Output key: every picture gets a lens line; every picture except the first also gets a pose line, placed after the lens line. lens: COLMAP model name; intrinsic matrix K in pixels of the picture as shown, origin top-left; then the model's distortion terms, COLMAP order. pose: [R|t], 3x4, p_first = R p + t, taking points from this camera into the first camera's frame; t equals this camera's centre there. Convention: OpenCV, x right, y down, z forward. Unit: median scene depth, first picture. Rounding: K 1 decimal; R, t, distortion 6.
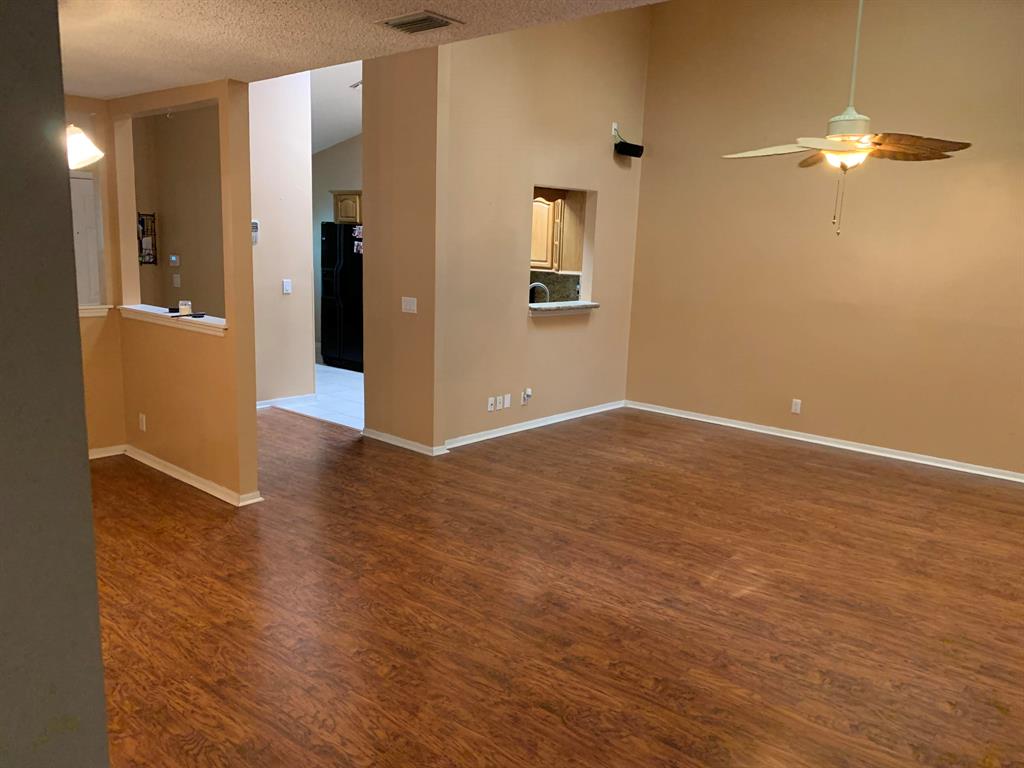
lens RADIAL K [[792.5, 0, 517.1], [0, 792.5, 381.5], [0, 0, 1]] dist [0.042291, -0.036635]
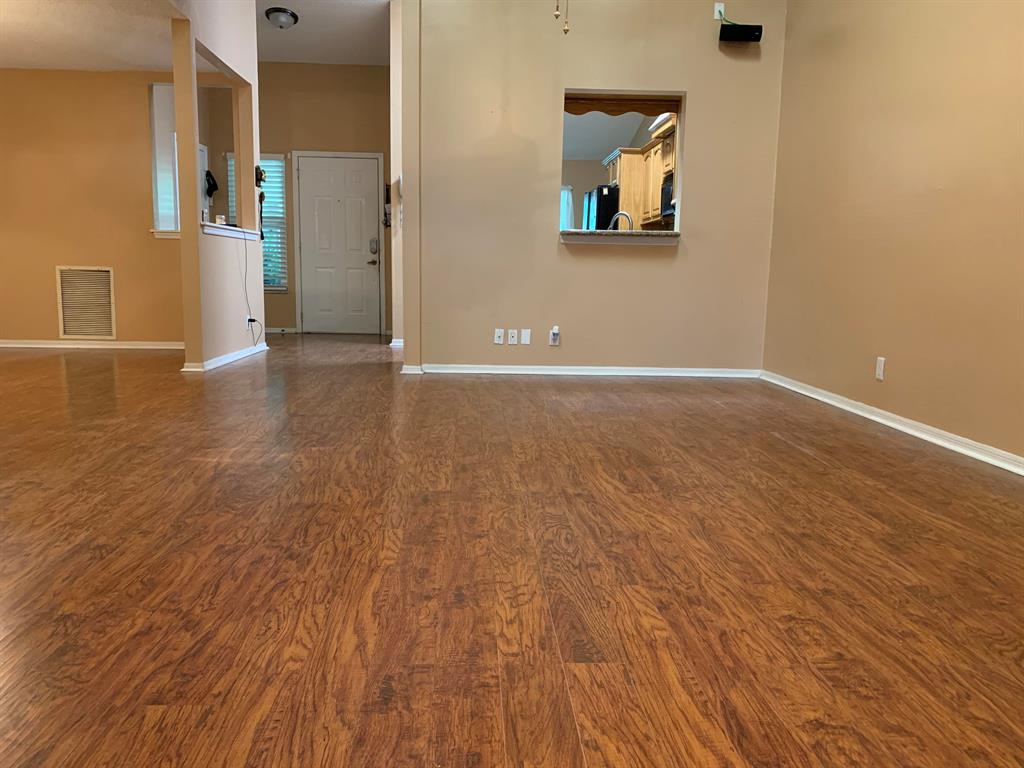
lens RADIAL K [[792.5, 0, 513.3], [0, 792.5, 381.1], [0, 0, 1]] dist [0.042291, -0.036635]
pose [[0.682774, 0.073952, -0.726878, 0.928574], [-0.125738, 0.991915, -0.017193, 0.134058], [0.719729, 0.103135, 0.686552, 0.553657]]
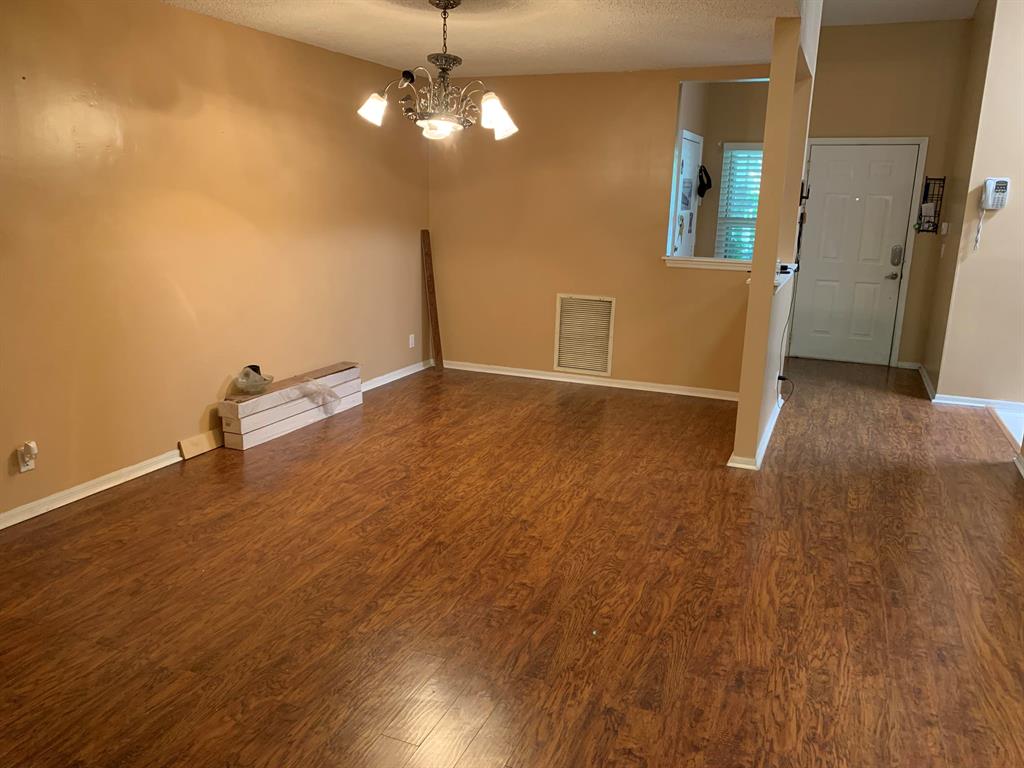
lens RADIAL K [[792.5, 0, 516.1], [0, 792.5, 377.6], [0, 0, 1]] dist [0.042291, -0.036635]
pose [[0.318482, 0.193651, -0.927938, 0.483798], [-0.183970, 0.972925, 0.139898, -0.040686], [0.929905, 0.126157, 0.345486, 0.424738]]
